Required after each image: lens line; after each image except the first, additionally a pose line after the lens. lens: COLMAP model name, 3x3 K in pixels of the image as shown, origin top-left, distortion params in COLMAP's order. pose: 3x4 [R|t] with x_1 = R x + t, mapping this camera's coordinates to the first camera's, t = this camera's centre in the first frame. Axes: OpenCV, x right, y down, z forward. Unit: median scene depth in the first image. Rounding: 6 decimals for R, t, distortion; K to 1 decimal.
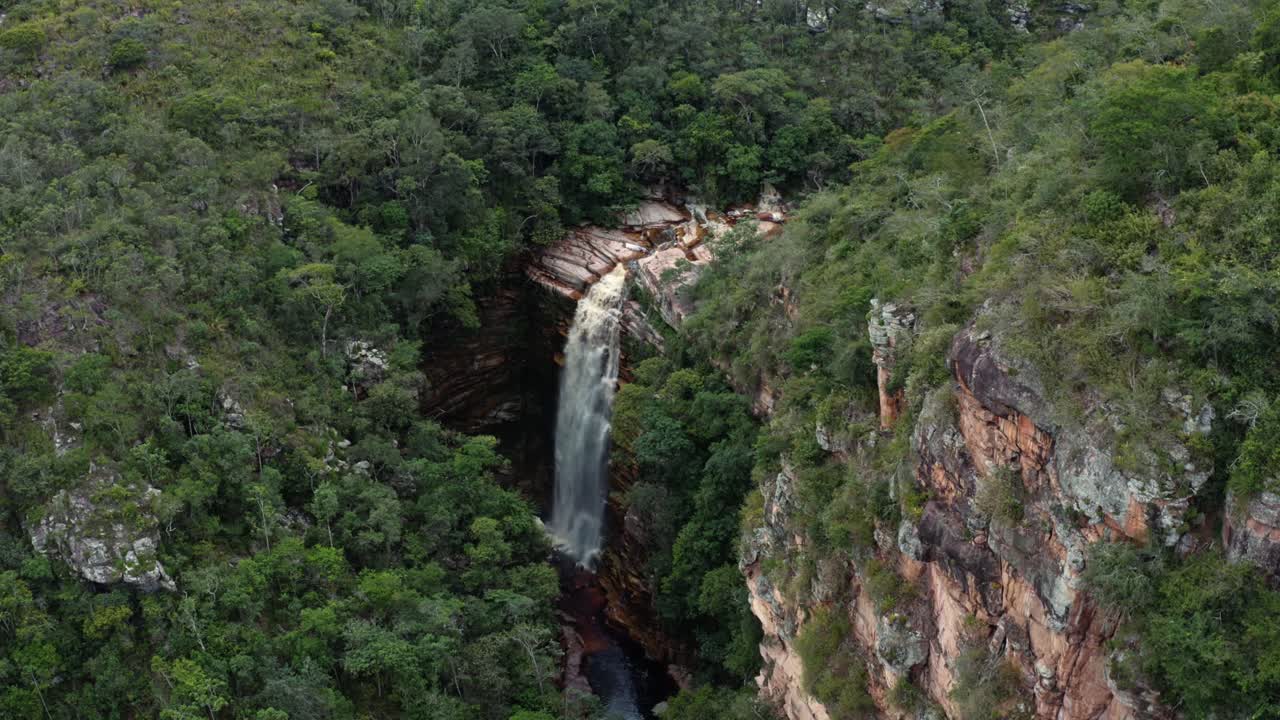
lens RADIAL K [[1466.6, 0, 640.0], [0, 1466.6, 360.0], [0, 0, 1]] dist [-0.197893, 0.023268]
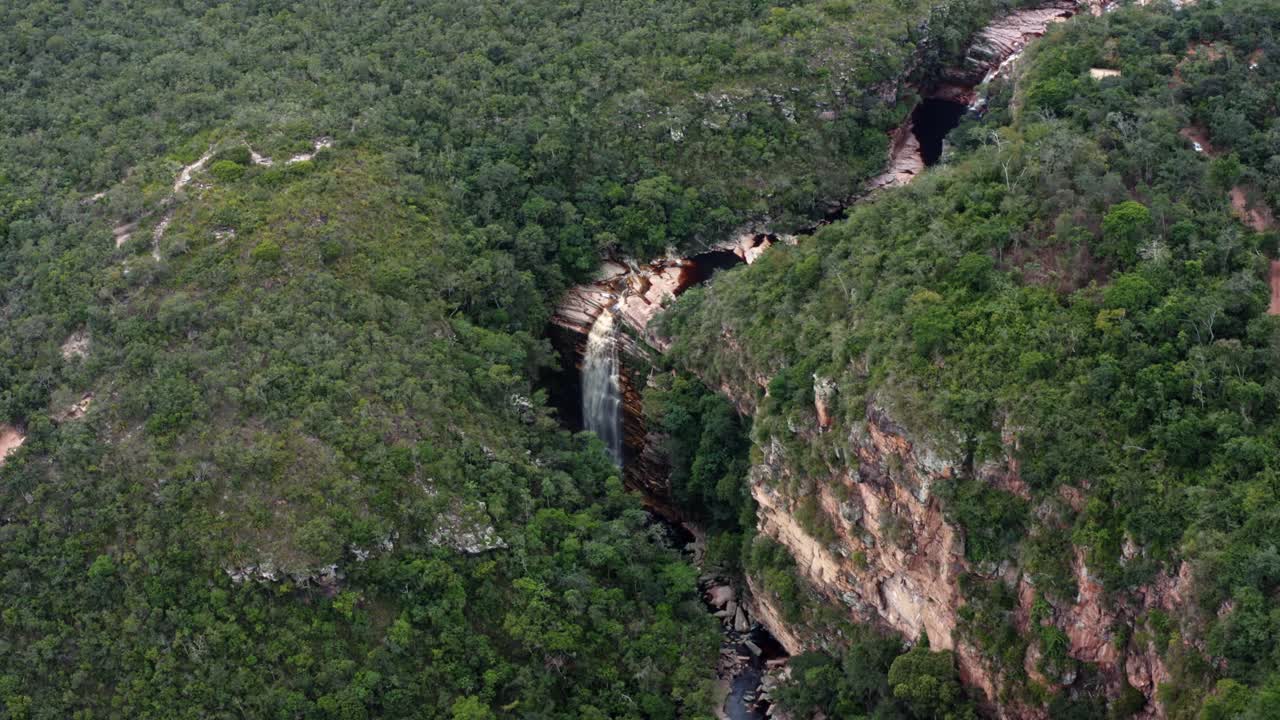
lens RADIAL K [[1466.6, 0, 640.0], [0, 1466.6, 360.0], [0, 0, 1]] dist [-0.197893, 0.023268]
pose [[0.959471, -0.178807, 0.217816, -0.514747], [0.143721, 0.975328, 0.167568, -0.411556], [-0.242404, -0.129472, 0.961497, -1.015731]]
